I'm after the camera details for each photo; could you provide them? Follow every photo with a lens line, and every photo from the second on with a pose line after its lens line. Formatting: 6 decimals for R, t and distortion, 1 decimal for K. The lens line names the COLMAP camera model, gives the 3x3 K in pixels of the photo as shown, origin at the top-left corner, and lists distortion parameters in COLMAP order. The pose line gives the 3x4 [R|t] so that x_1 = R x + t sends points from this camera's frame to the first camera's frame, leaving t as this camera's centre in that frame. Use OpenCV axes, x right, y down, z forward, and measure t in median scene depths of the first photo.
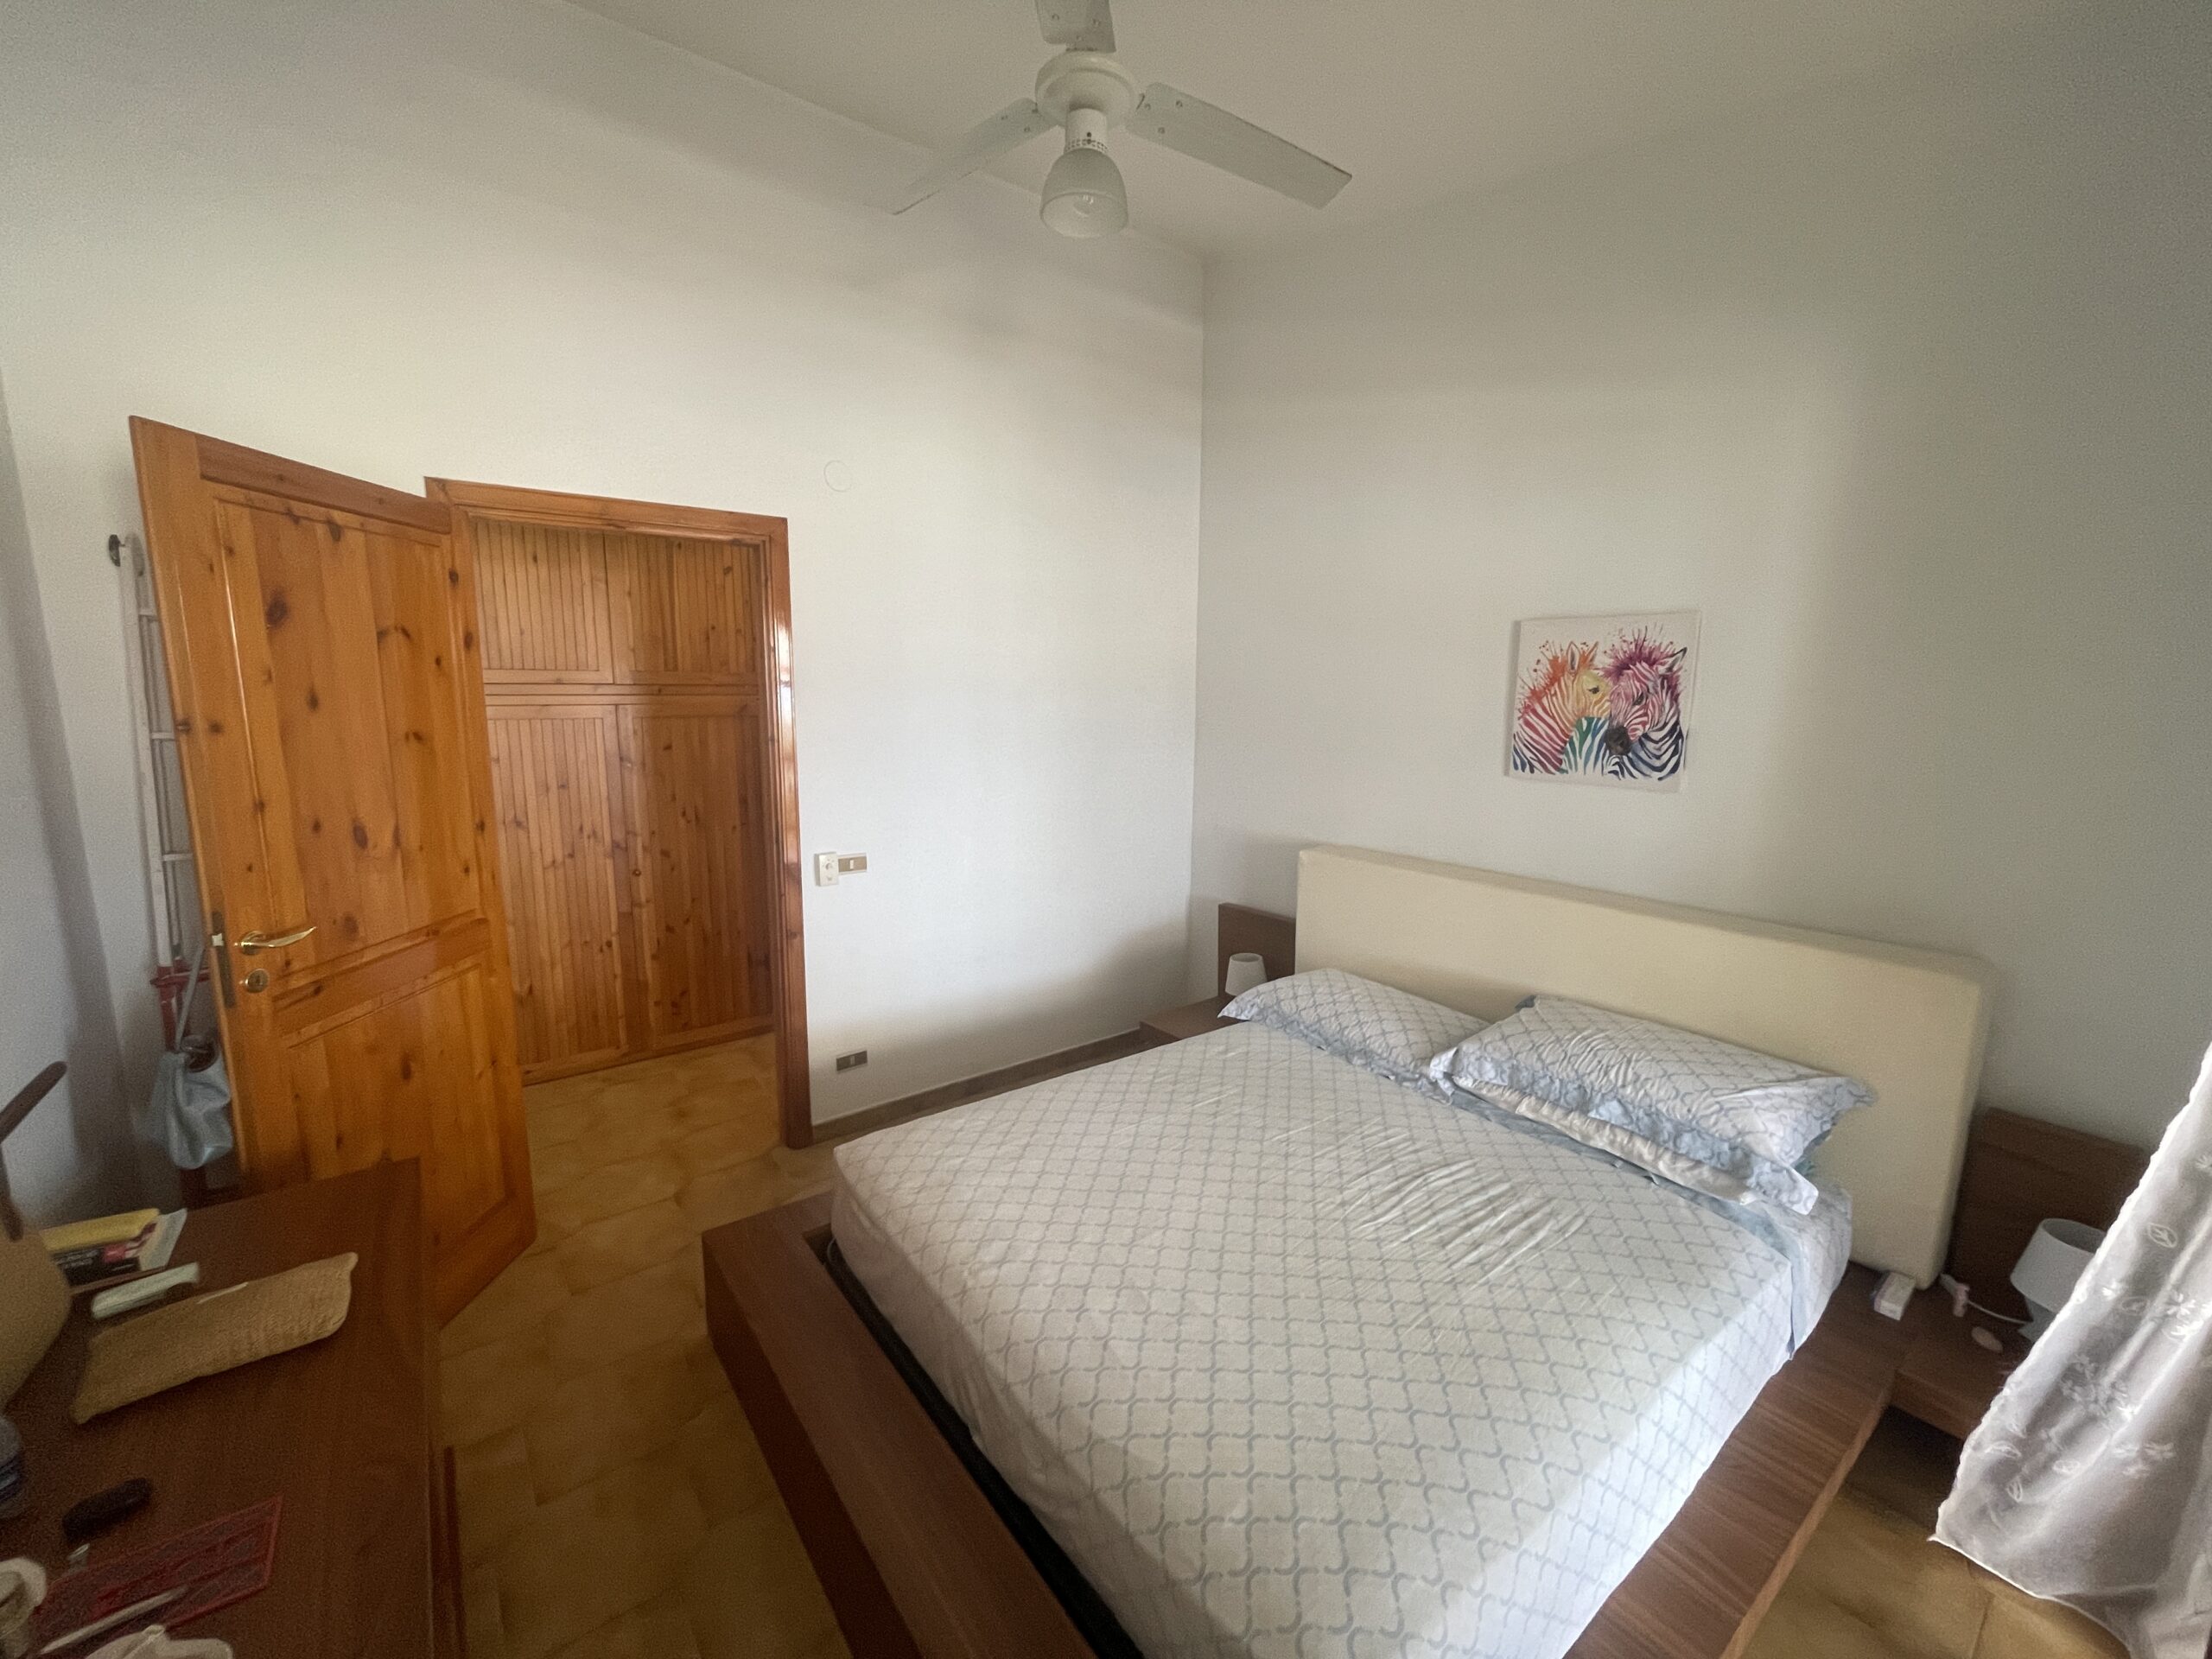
lens RADIAL K [[889.0, 0, 1089.6], [0, 889.0, 826.3], [0, 0, 1]] dist [-0.000409, -0.001741]
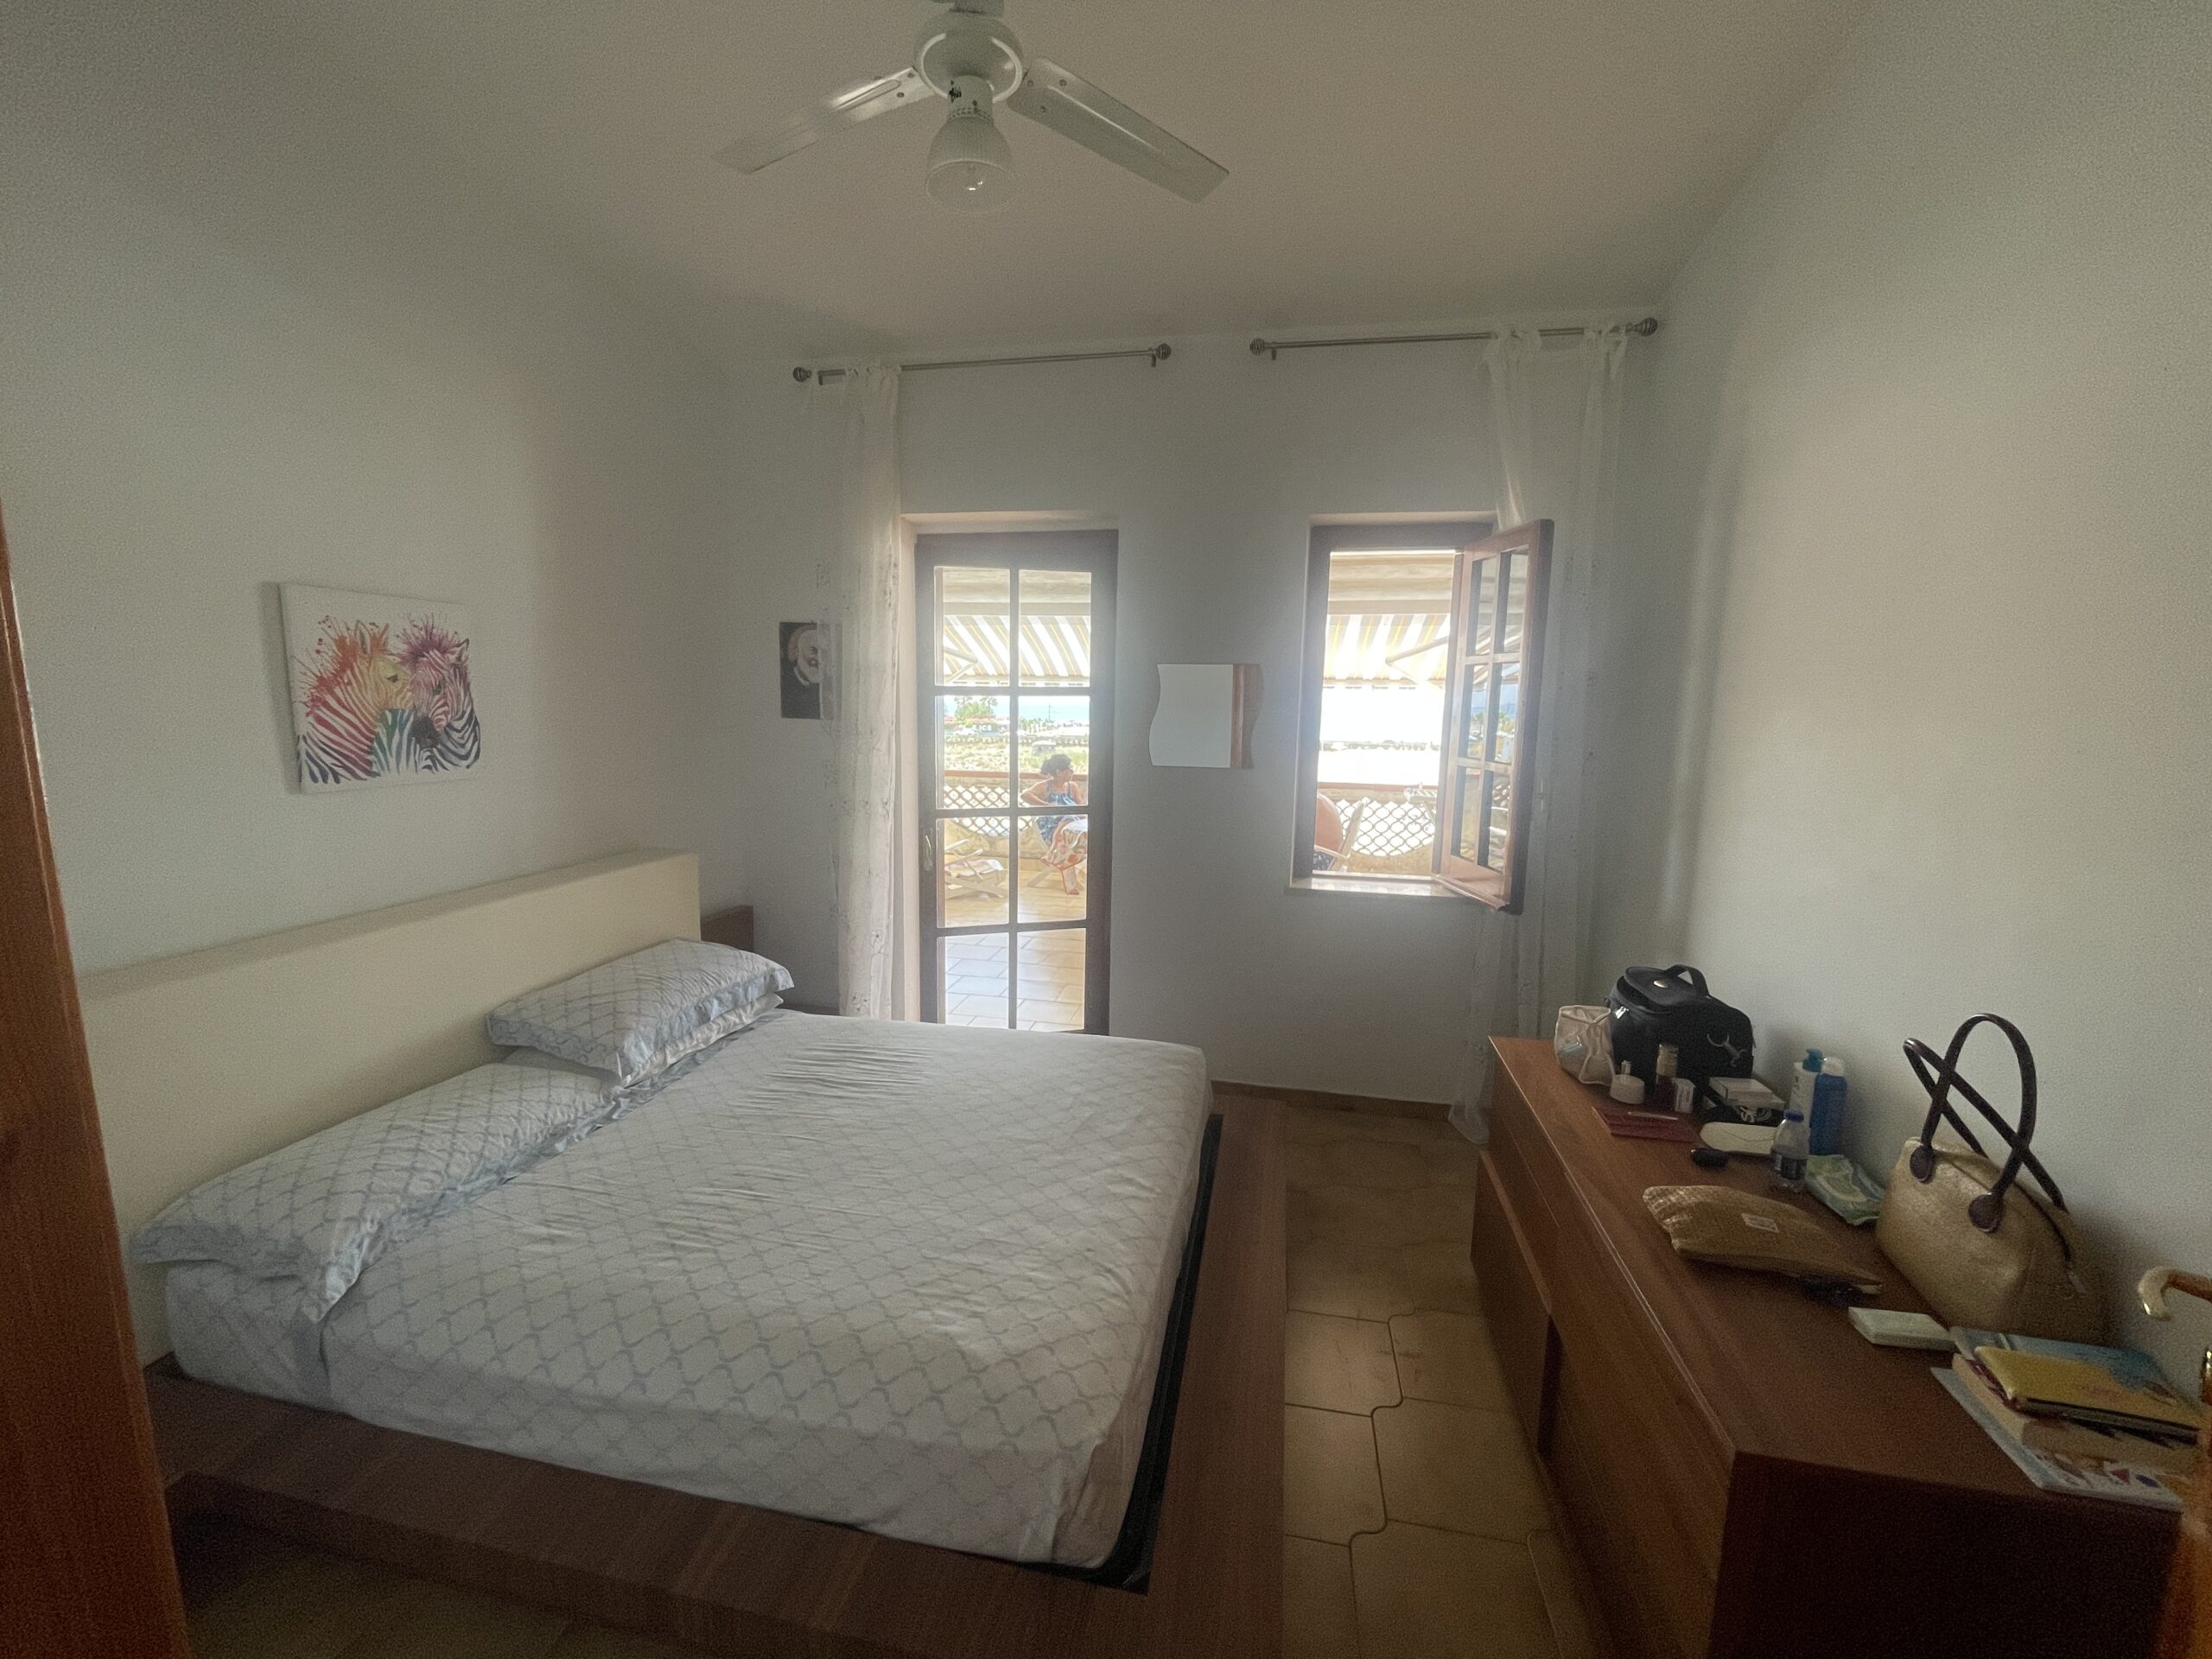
lens RADIAL K [[889.0, 0, 1099.8], [0, 889.0, 827.4], [0, 0, 1]] dist [-0.000409, -0.001741]
pose [[-0.656879, -0.125068, 0.743551, -0.593878], [0.101786, 0.962411, 0.251803, -0.168418], [-0.747094, 0.241087, -0.619457, 1.103651]]
